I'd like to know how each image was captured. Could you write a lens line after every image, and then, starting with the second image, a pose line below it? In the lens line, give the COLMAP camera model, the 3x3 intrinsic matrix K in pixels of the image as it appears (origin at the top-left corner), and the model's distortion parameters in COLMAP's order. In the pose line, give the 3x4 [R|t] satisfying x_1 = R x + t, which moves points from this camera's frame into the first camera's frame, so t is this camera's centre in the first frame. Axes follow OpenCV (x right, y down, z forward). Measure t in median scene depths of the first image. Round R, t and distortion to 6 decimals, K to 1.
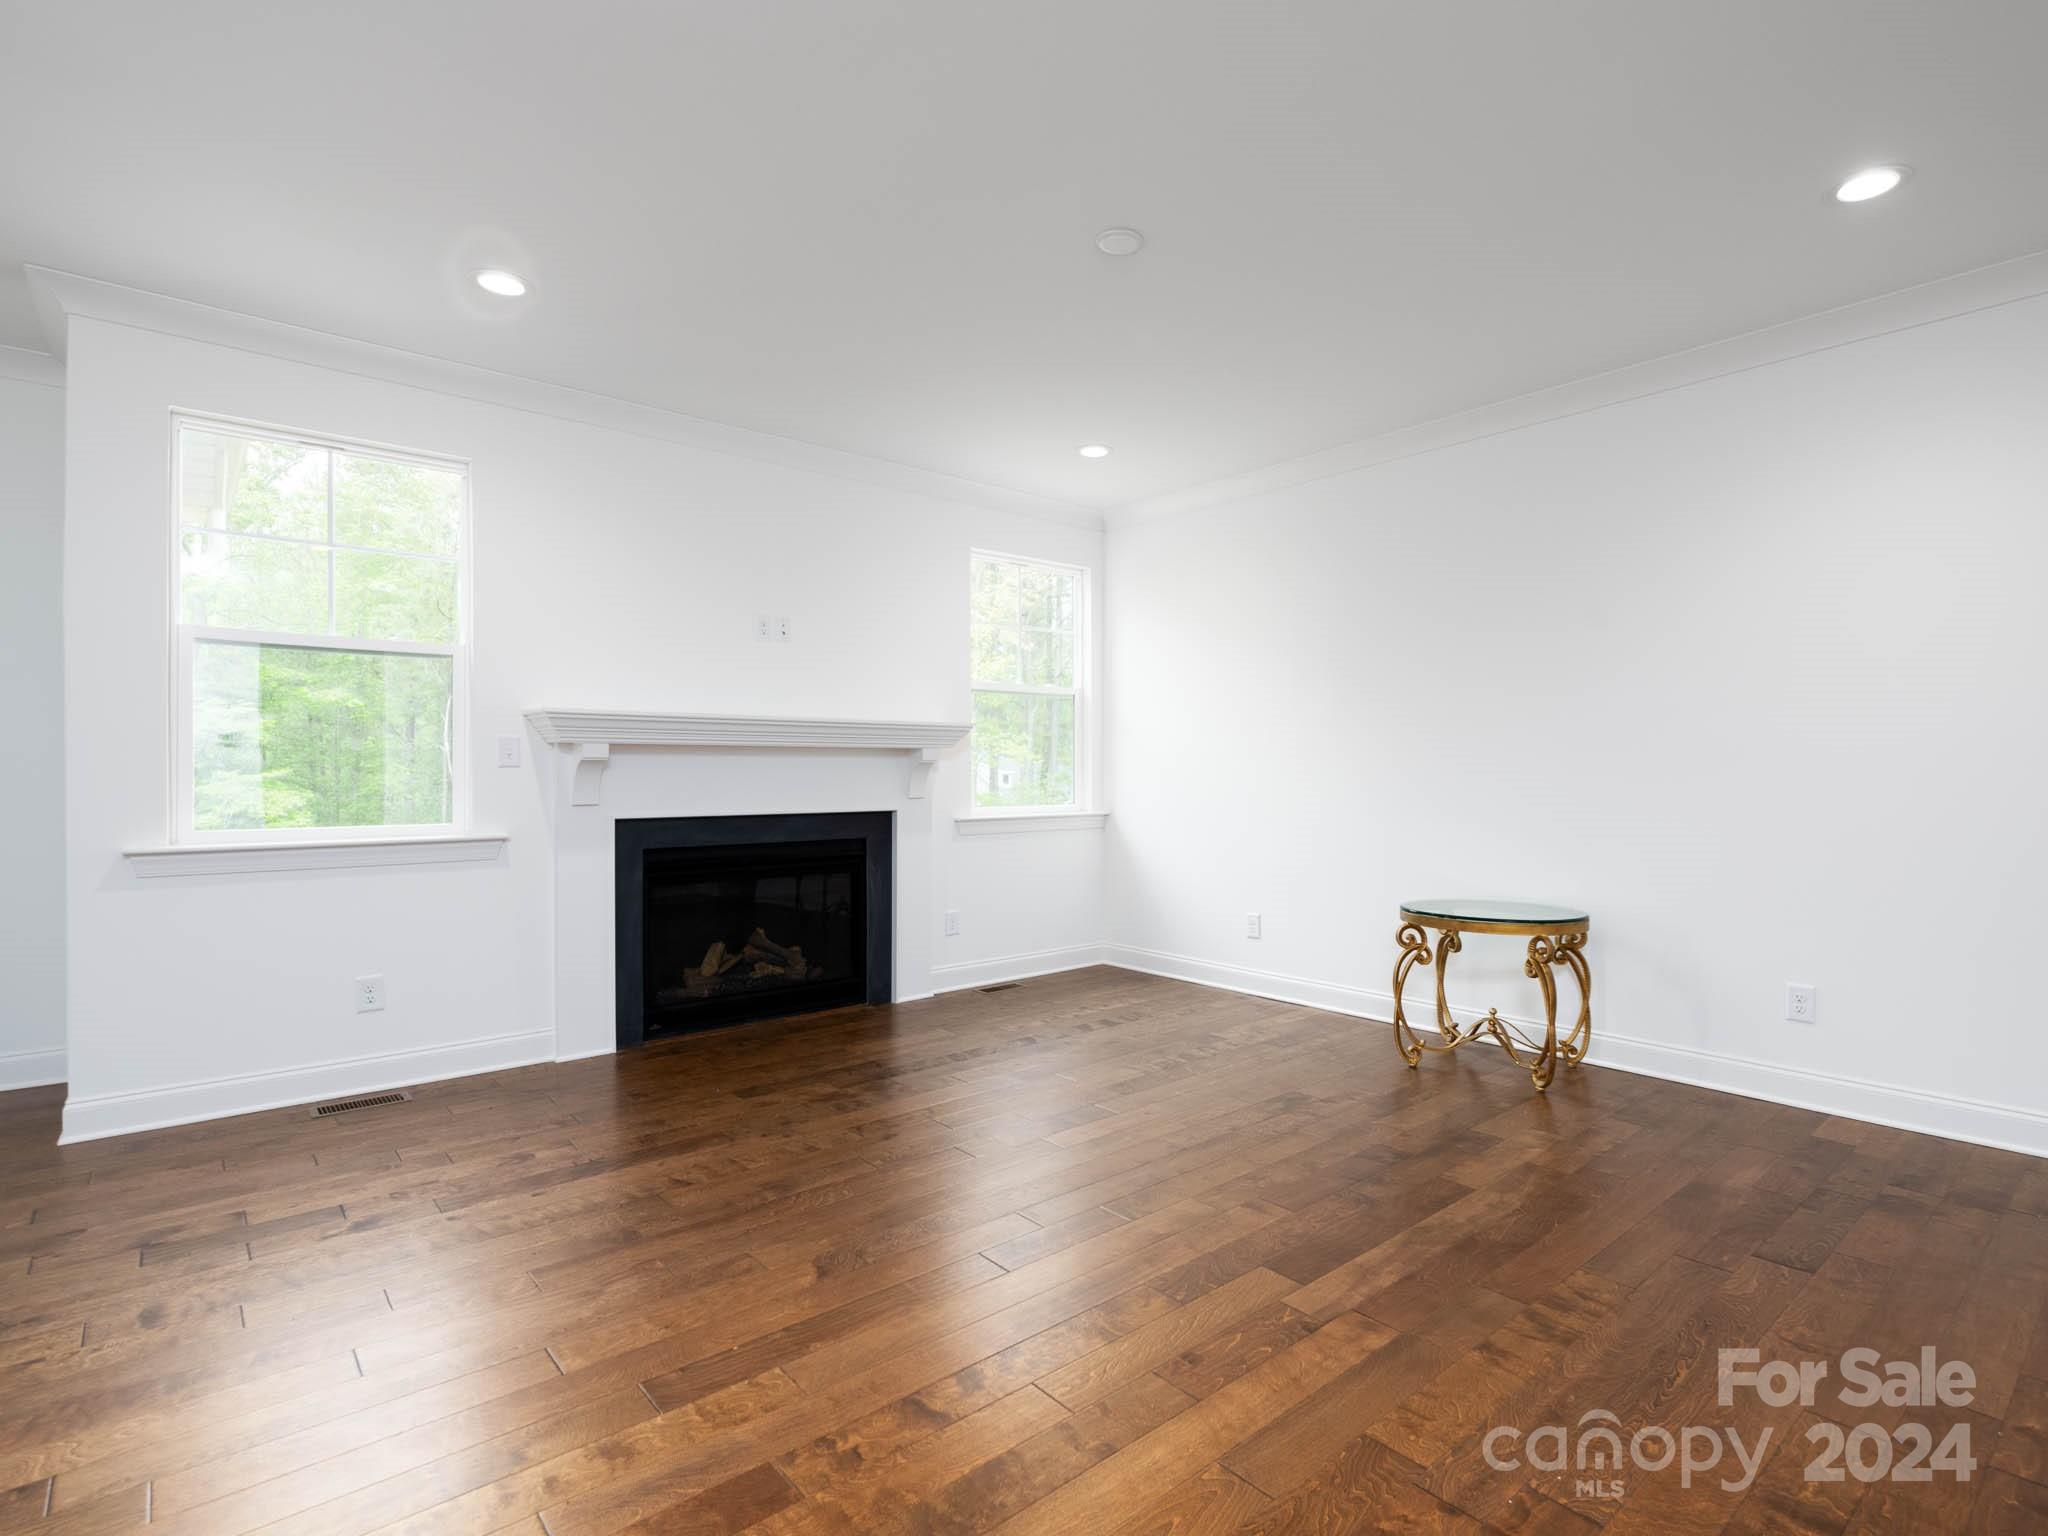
lens RADIAL K [[1020.1, 0, 1040.8], [0, 1020.1, 762.8], [0, 0, 1]] dist [-0.001079, -0.000861]
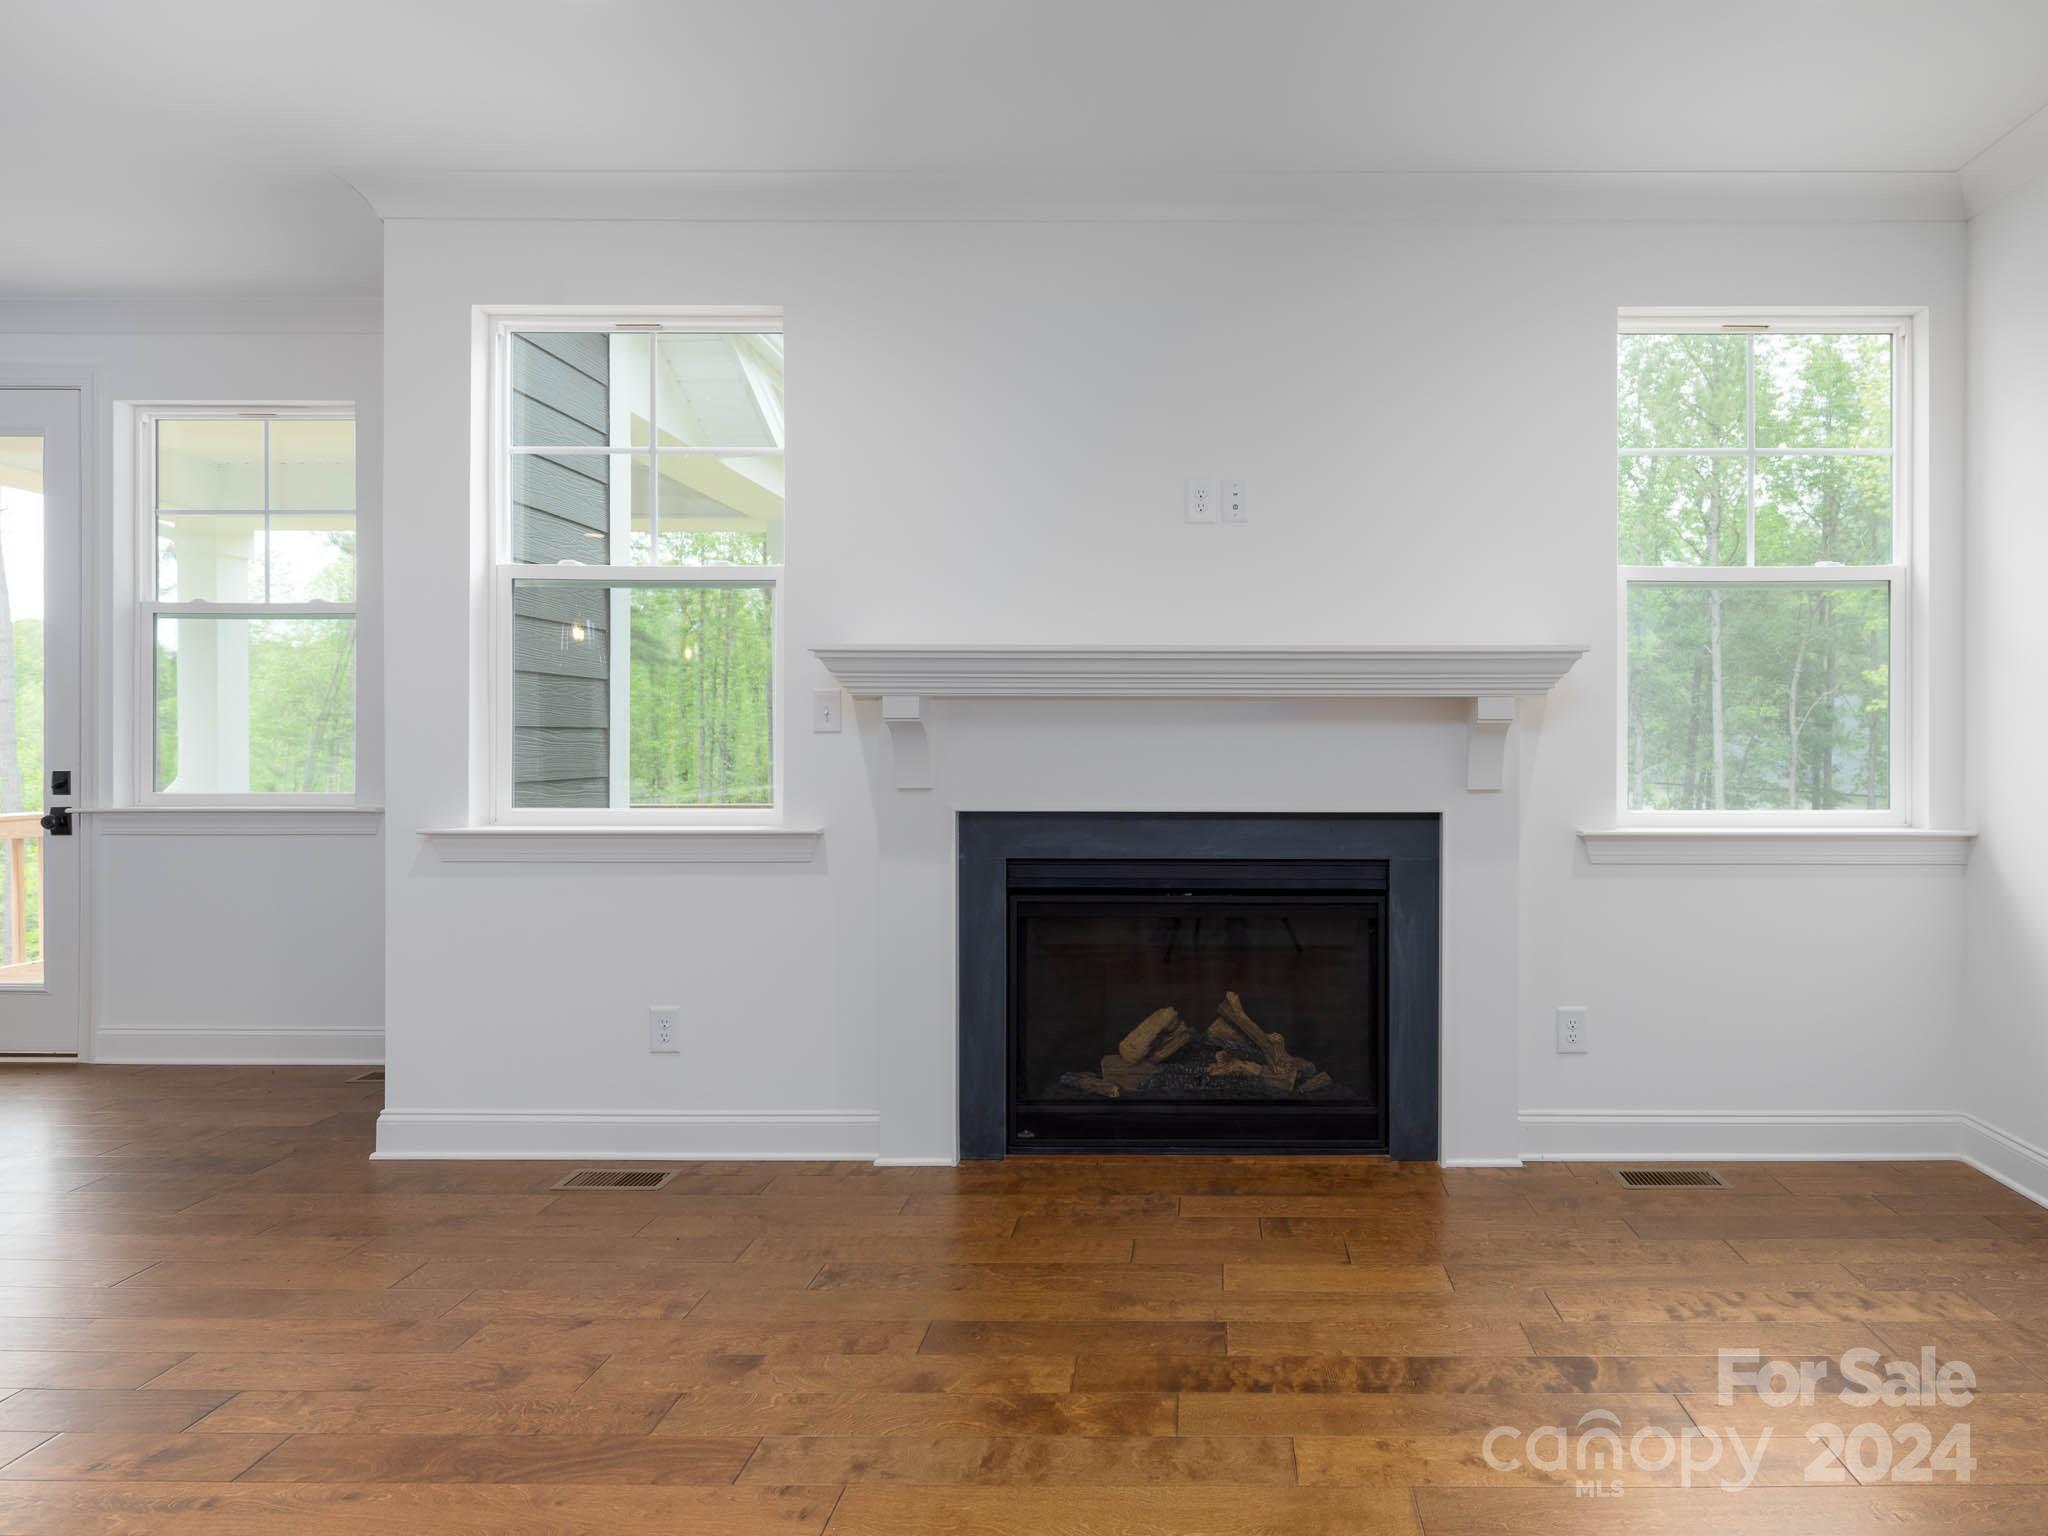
lens RADIAL K [[1238.2, 0, 1028.8], [0, 1238.2, 738.2], [0, 0, 1]] dist [0.015707, -0.000758]
pose [[0.770870, 0.001715, -0.636990, 0.124918], [0.002951, 0.999976, 0.006263, 0.002527], [0.636985, -0.006708, 0.770847, 0.395762]]
